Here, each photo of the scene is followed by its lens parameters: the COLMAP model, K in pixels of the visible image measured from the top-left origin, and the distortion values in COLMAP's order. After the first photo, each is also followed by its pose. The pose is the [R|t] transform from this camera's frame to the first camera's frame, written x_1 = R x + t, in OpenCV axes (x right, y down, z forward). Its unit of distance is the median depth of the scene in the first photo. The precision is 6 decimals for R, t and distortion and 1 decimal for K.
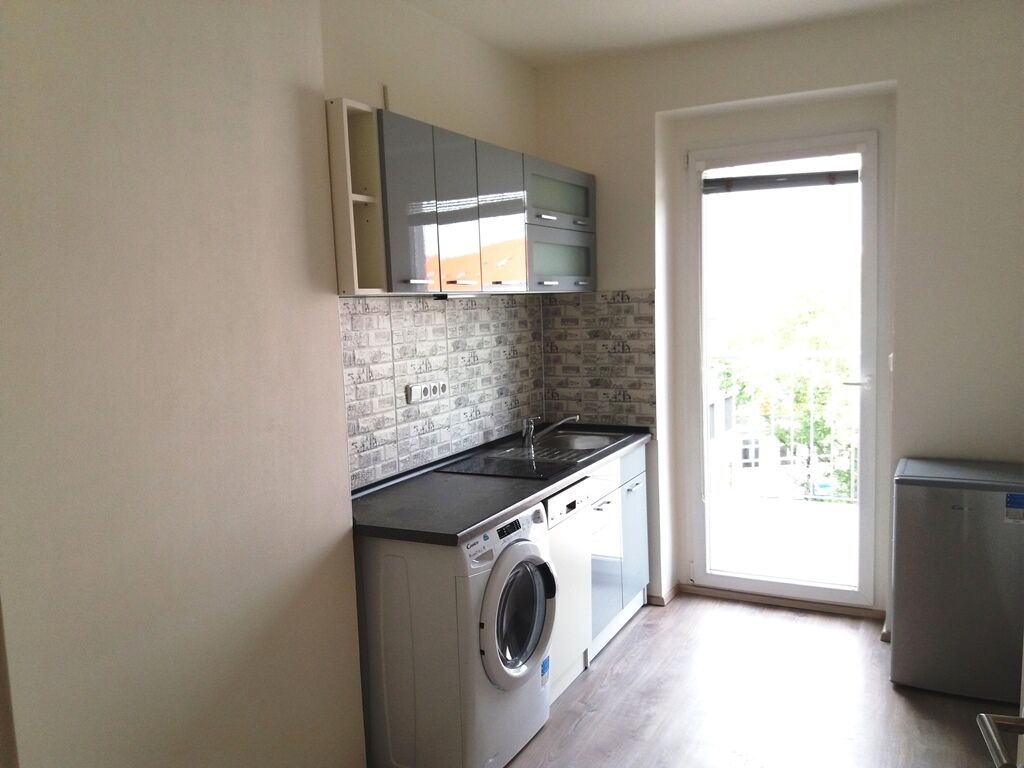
lens RADIAL K [[825.5, 0, 512.0], [0, 825.5, 384.0], [0, 0, 1]] dist [0.085724, -0.277576]
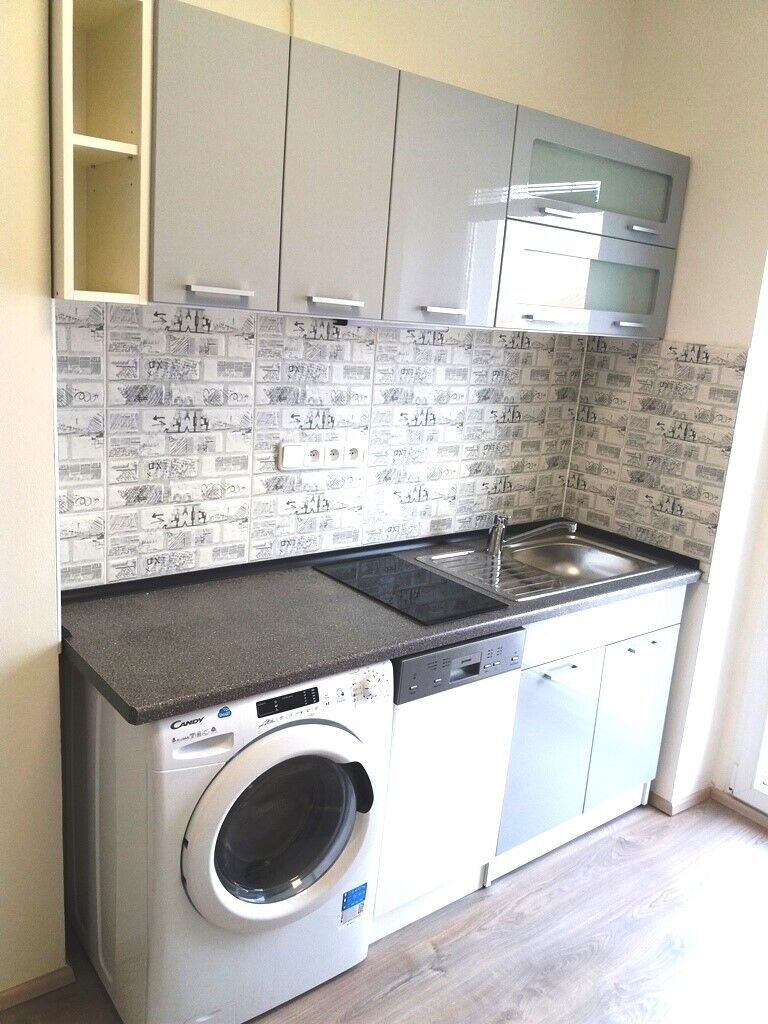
lens RADIAL K [[825.5, 0, 384.0], [0, 825.5, 512.0], [0, 0, 1]] dist [0.085724, -0.277576]
pose [[0.903057, 0.198841, -0.380723, 0.185815], [-0.147882, 0.976134, 0.159039, -0.053020], [0.403260, -0.087319, 0.910910, 0.313567]]
